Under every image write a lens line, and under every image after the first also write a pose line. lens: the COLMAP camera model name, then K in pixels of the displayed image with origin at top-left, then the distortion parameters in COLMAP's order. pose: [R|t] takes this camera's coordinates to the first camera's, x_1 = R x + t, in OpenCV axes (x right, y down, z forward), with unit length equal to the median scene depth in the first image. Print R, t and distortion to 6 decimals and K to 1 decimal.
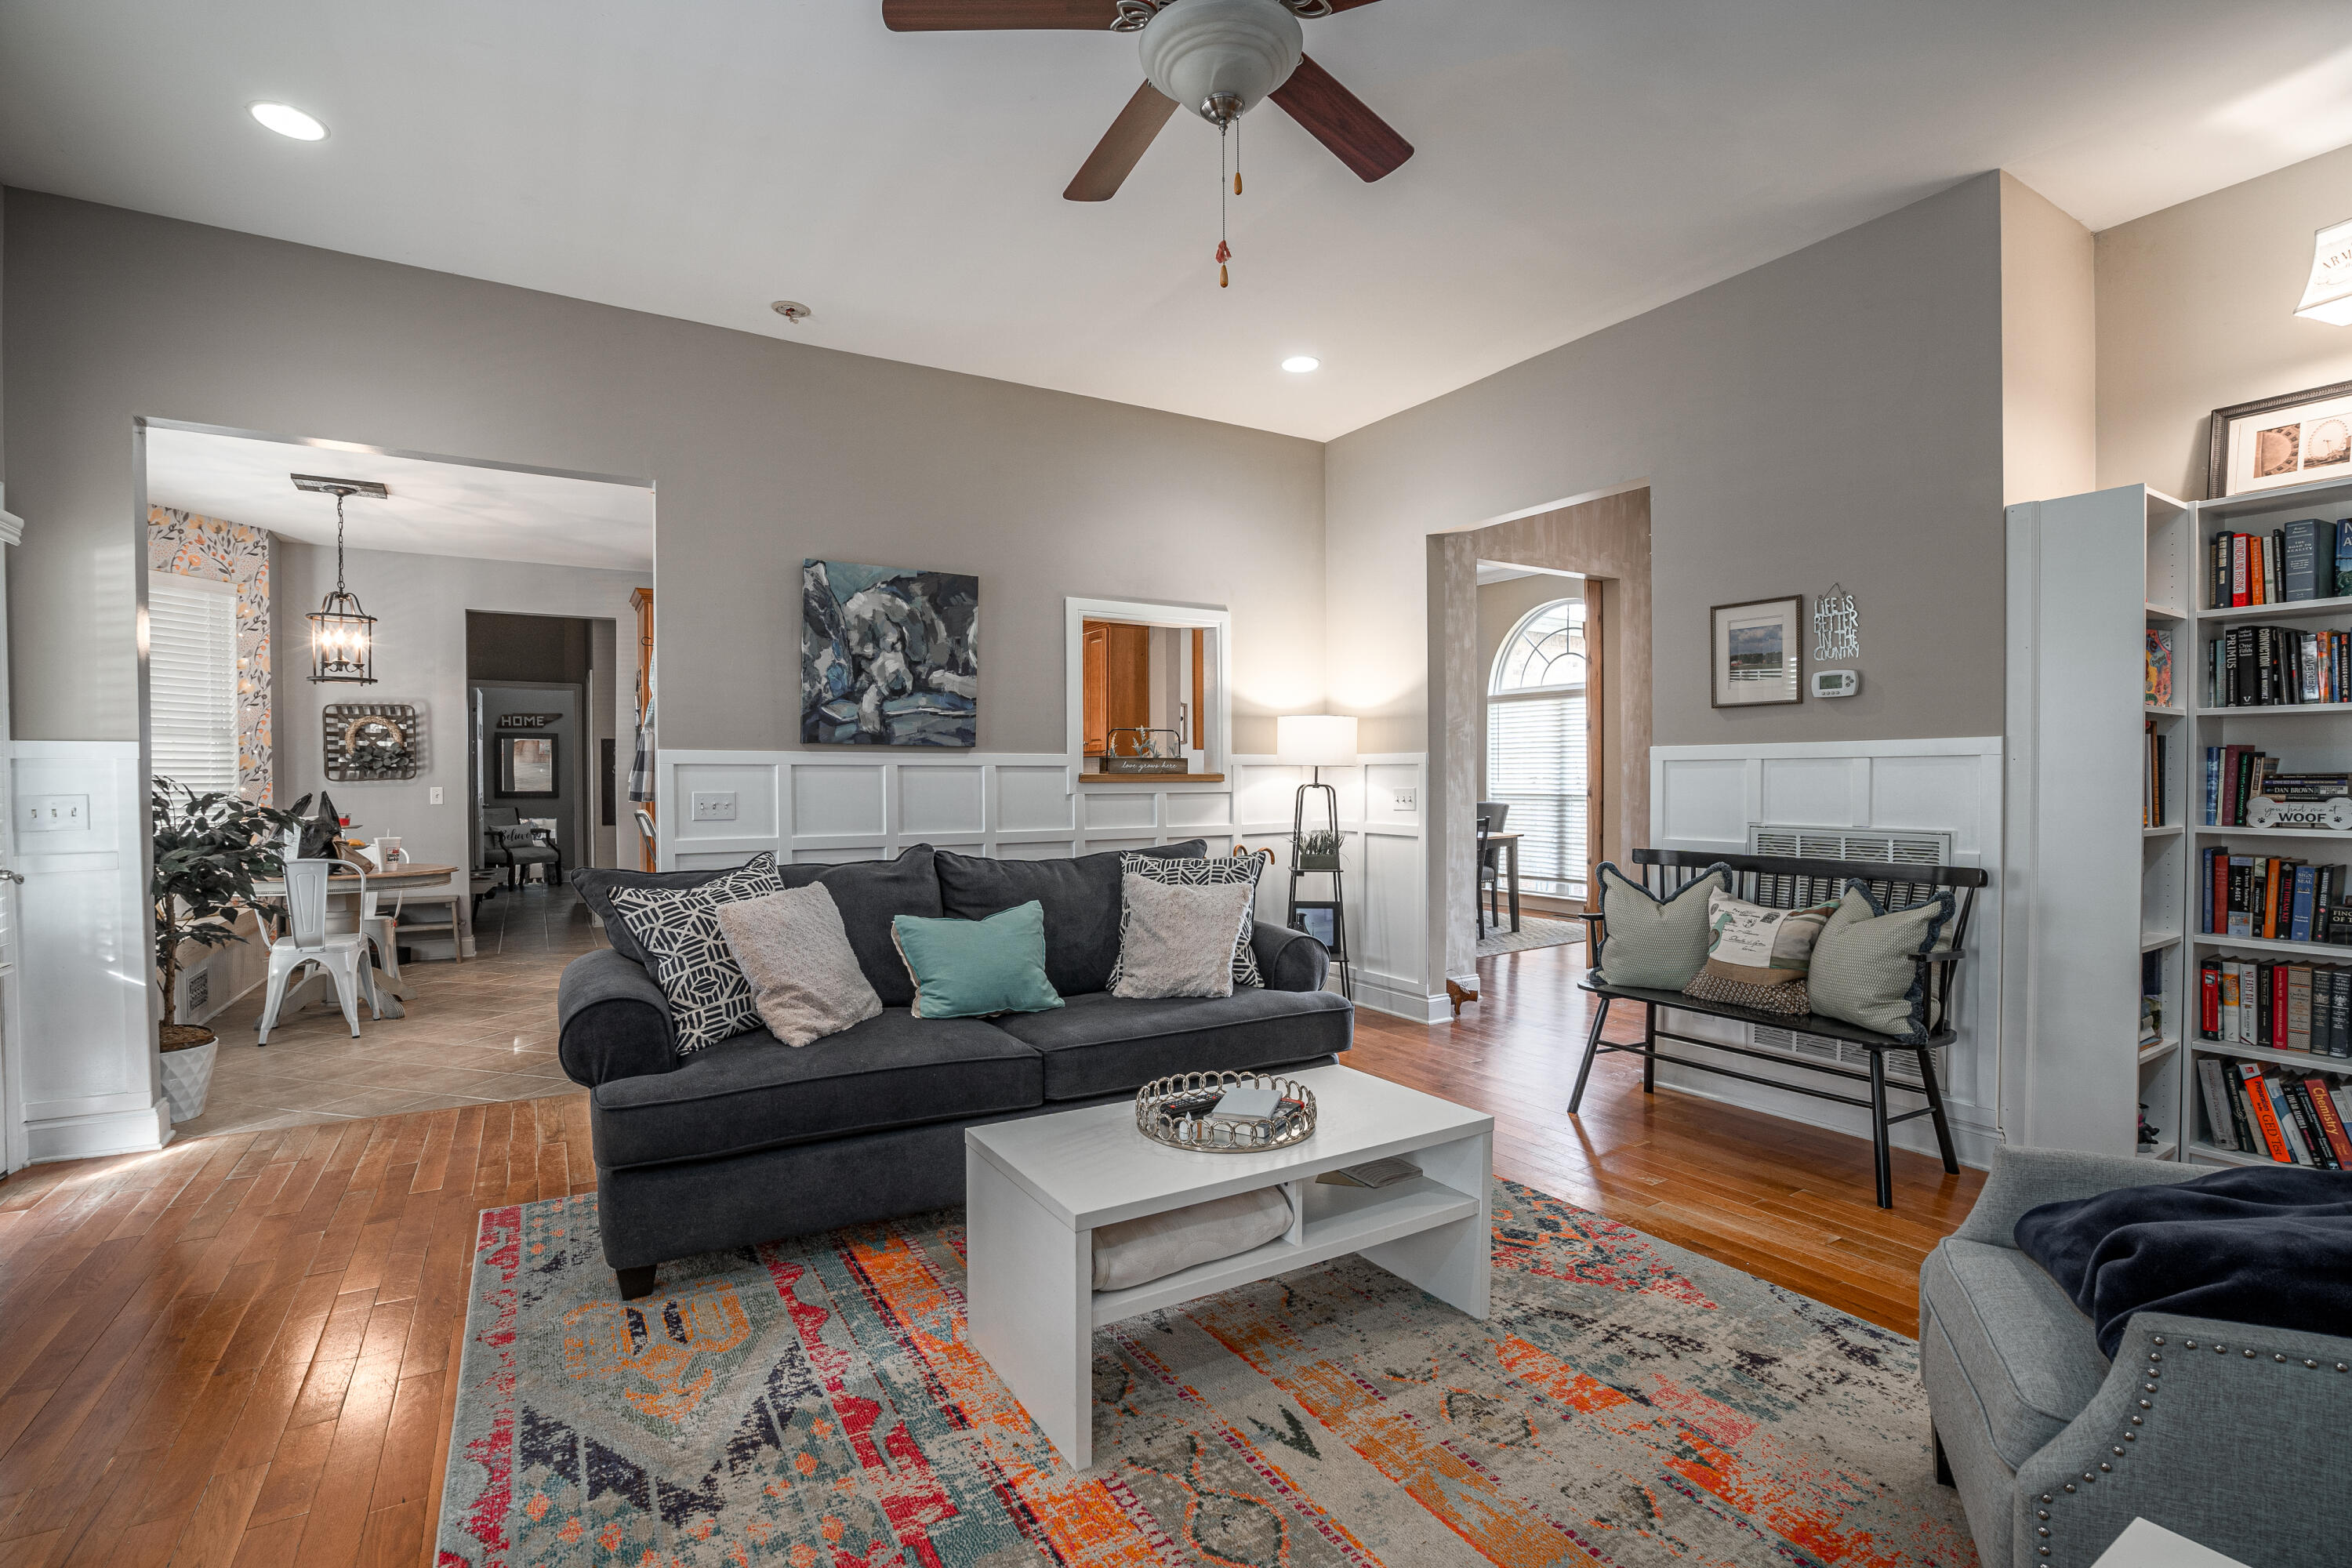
lens RADIAL K [[1074.0, 0, 1173.3], [0, 1074.0, 796.1], [0, 0, 1]] dist [-0.067289, 0.027563]
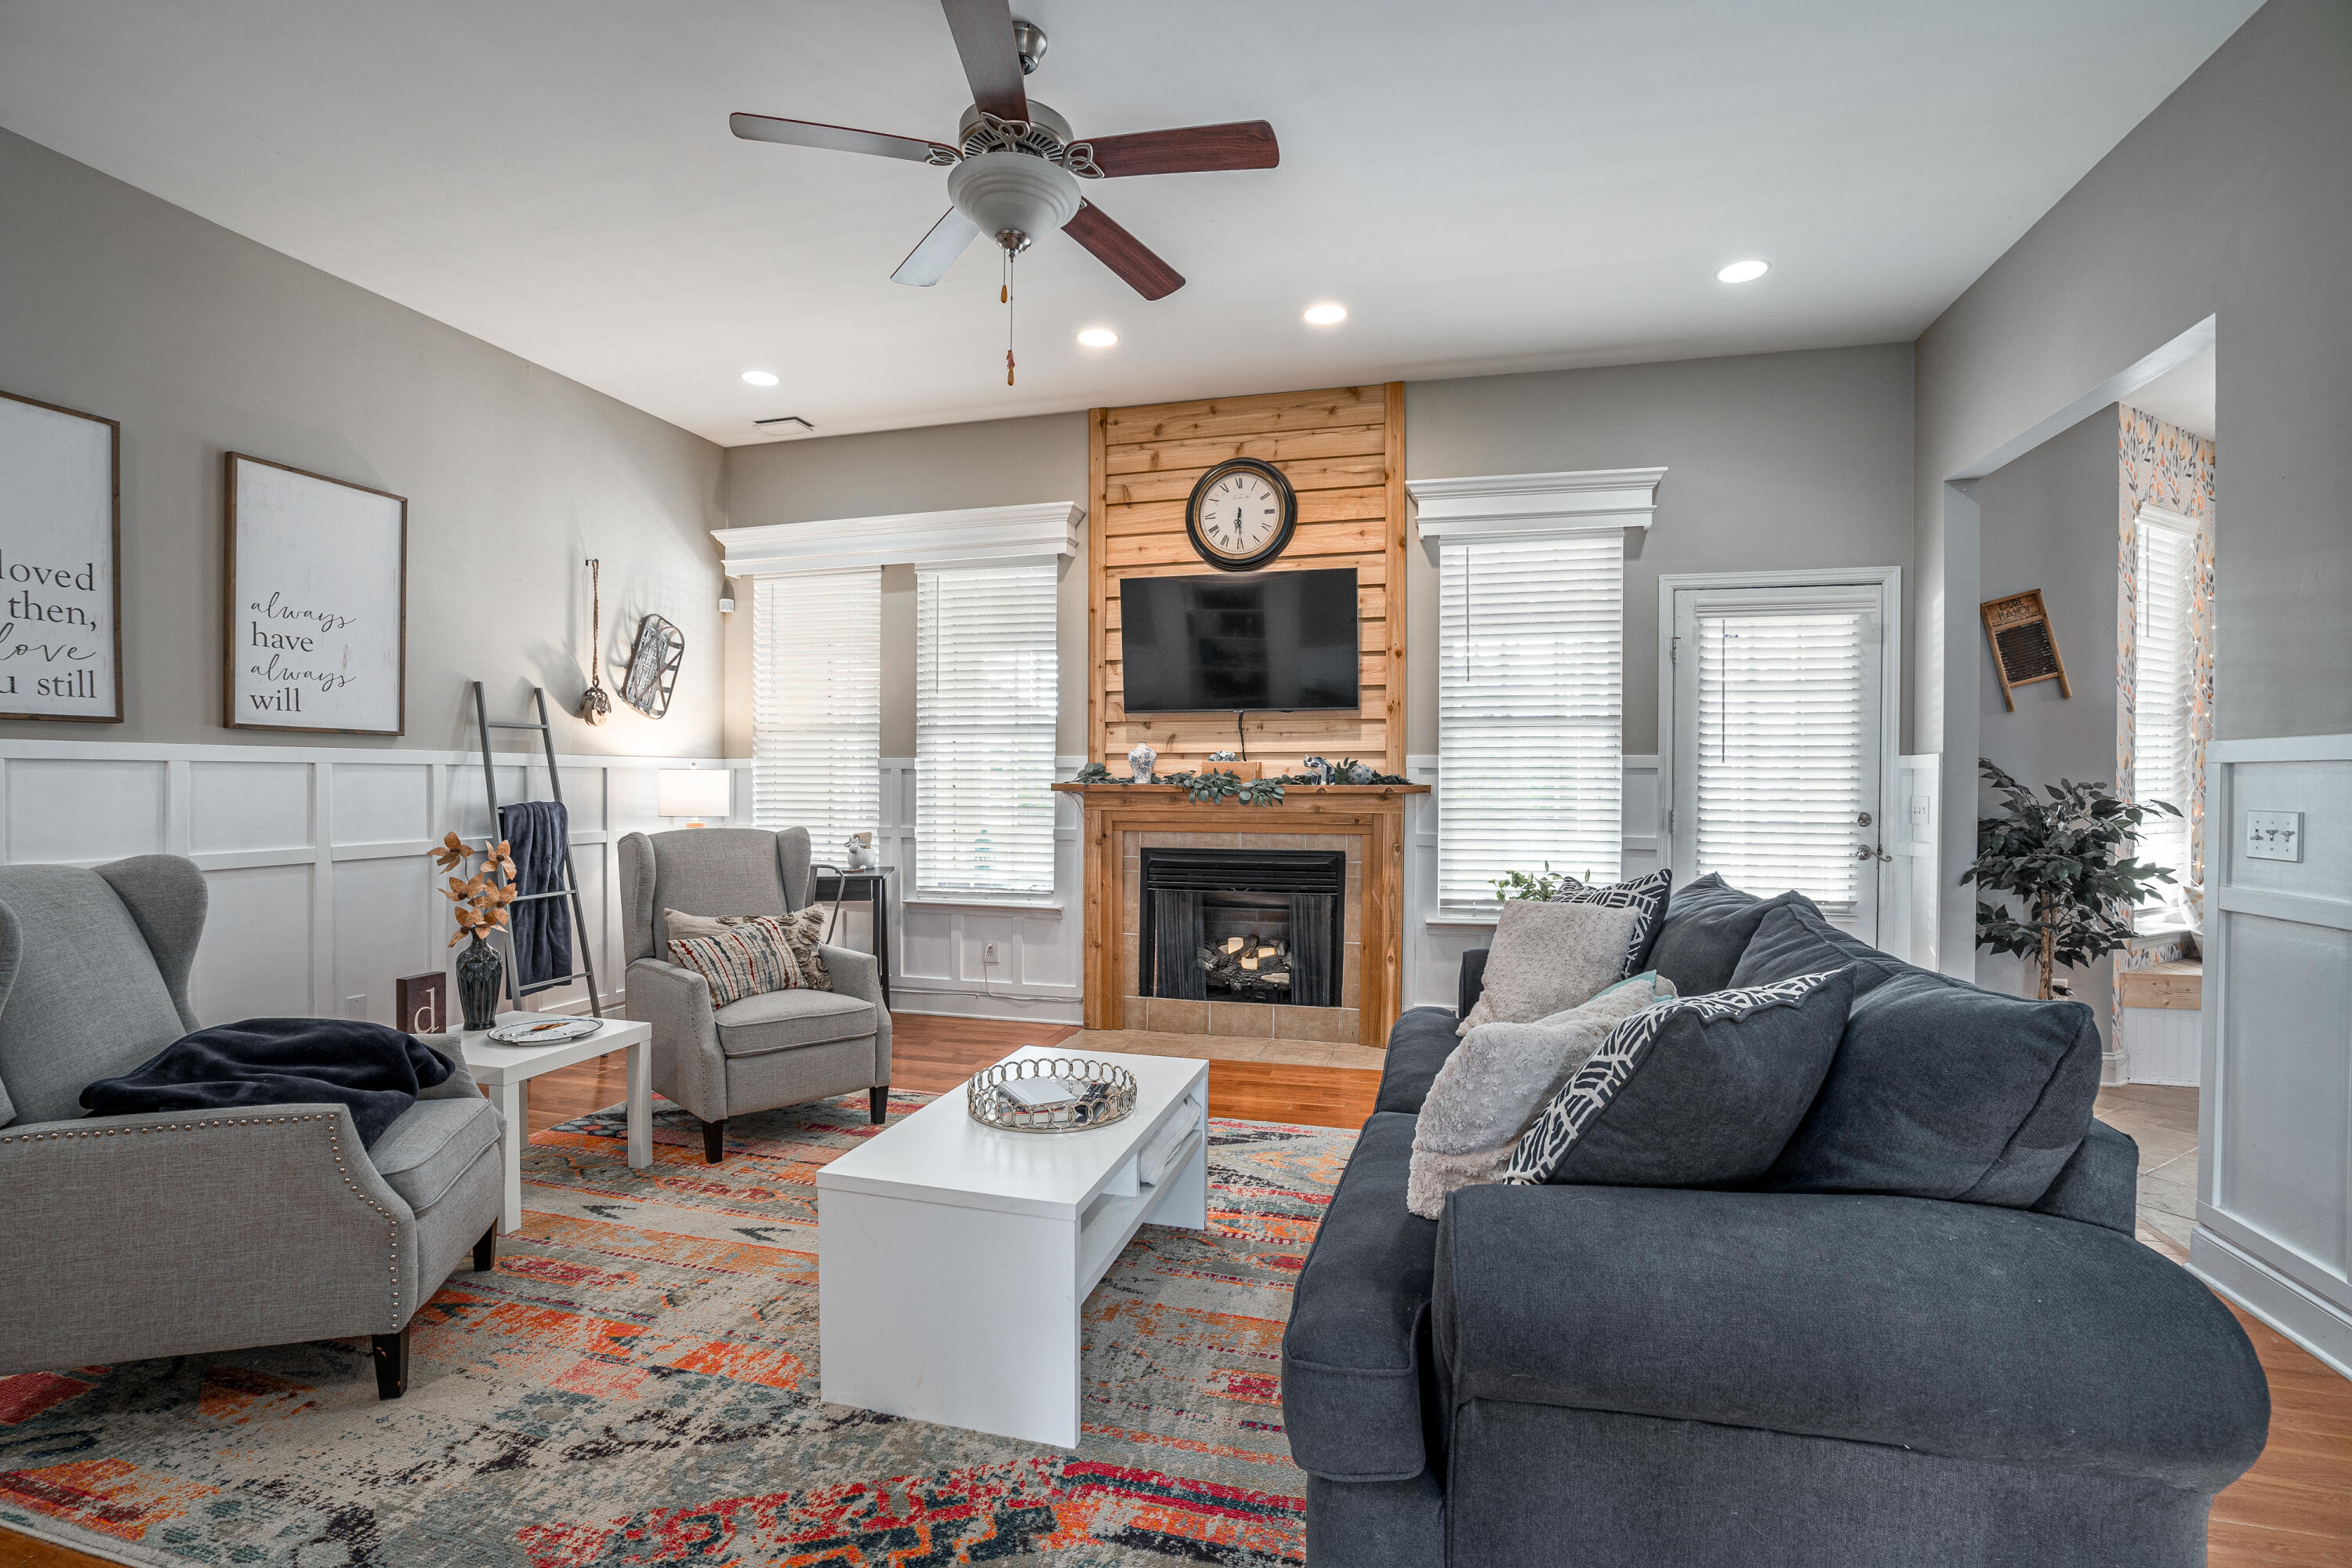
lens RADIAL K [[1074.0, 0, 1173.3], [0, 1074.0, 796.1], [0, 0, 1]] dist [-0.067289, 0.027563]
pose [[-0.726928, 0.008457, -0.686662, 0.346297], [-0.013578, 0.999552, 0.026684, -0.017069], [0.686579, 0.028721, -0.726487, 0.924449]]
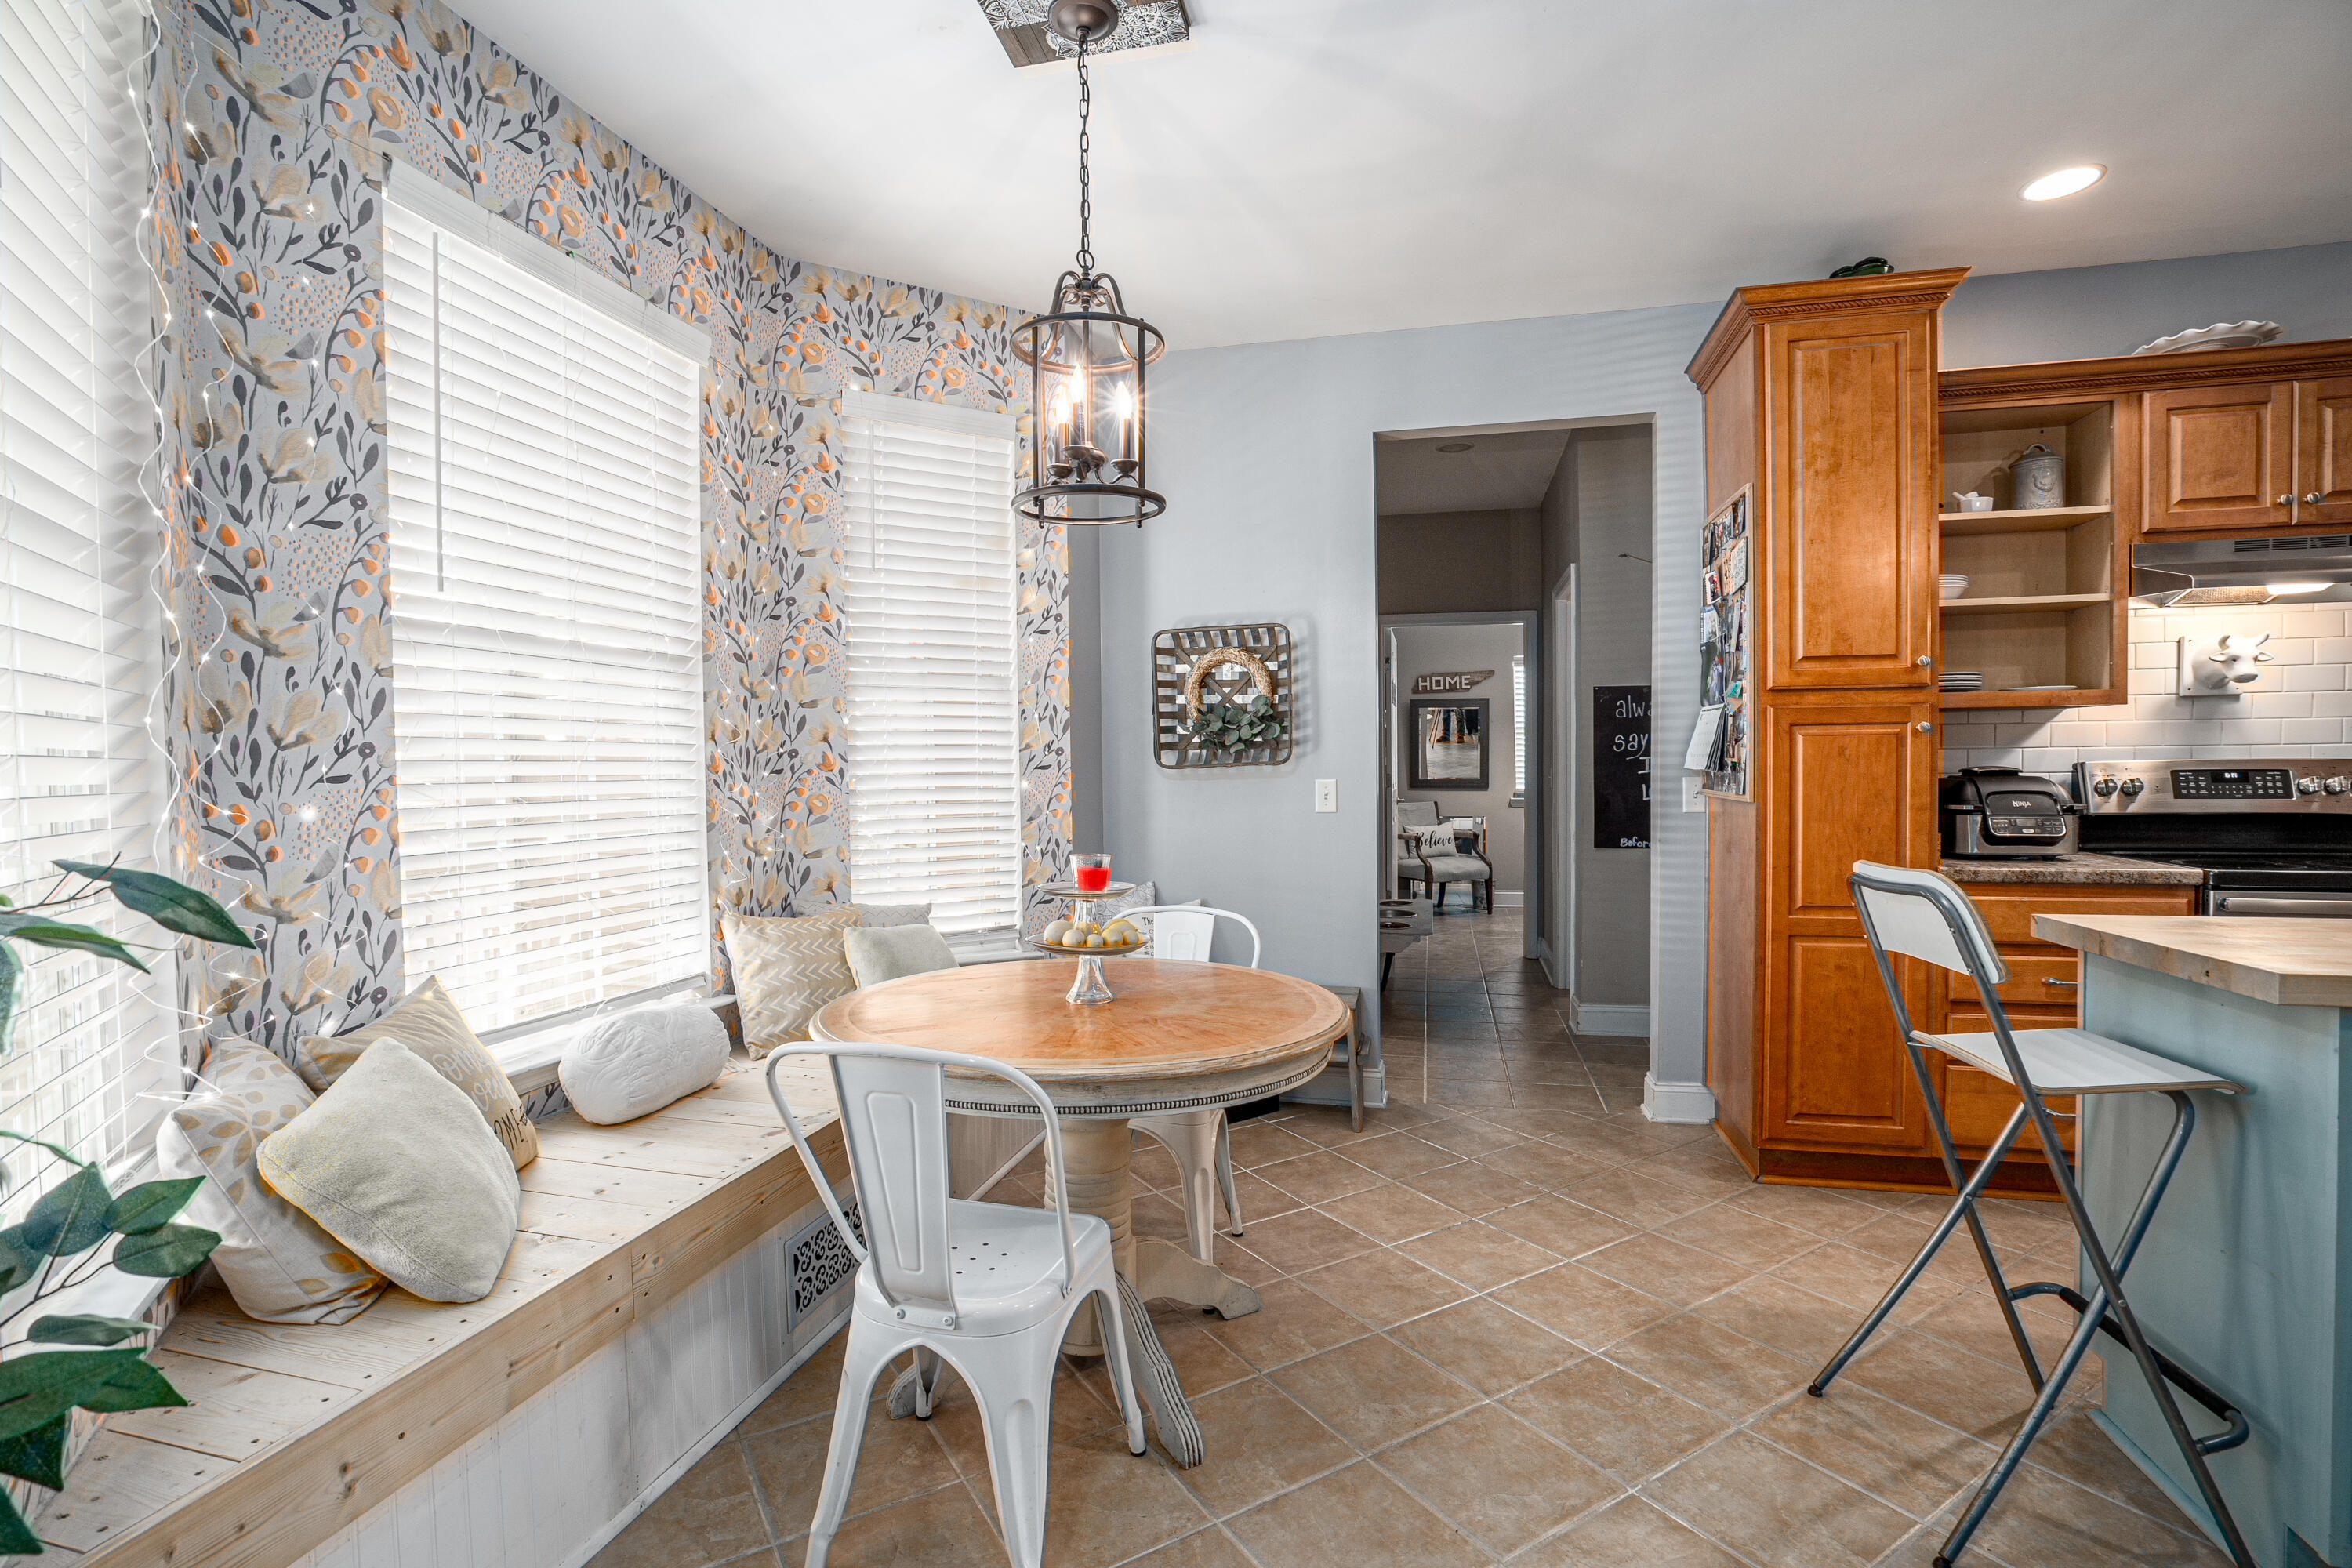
lens RADIAL K [[1074.0, 0, 1173.3], [0, 1074.0, 796.1], [0, 0, 1]] dist [-0.067289, 0.027563]
pose [[0.709181, 0.014238, -0.704882, -0.584449], [-0.002401, 0.999839, 0.017779, -0.014276], [0.705022, -0.010916, 0.709101, 0.869167]]
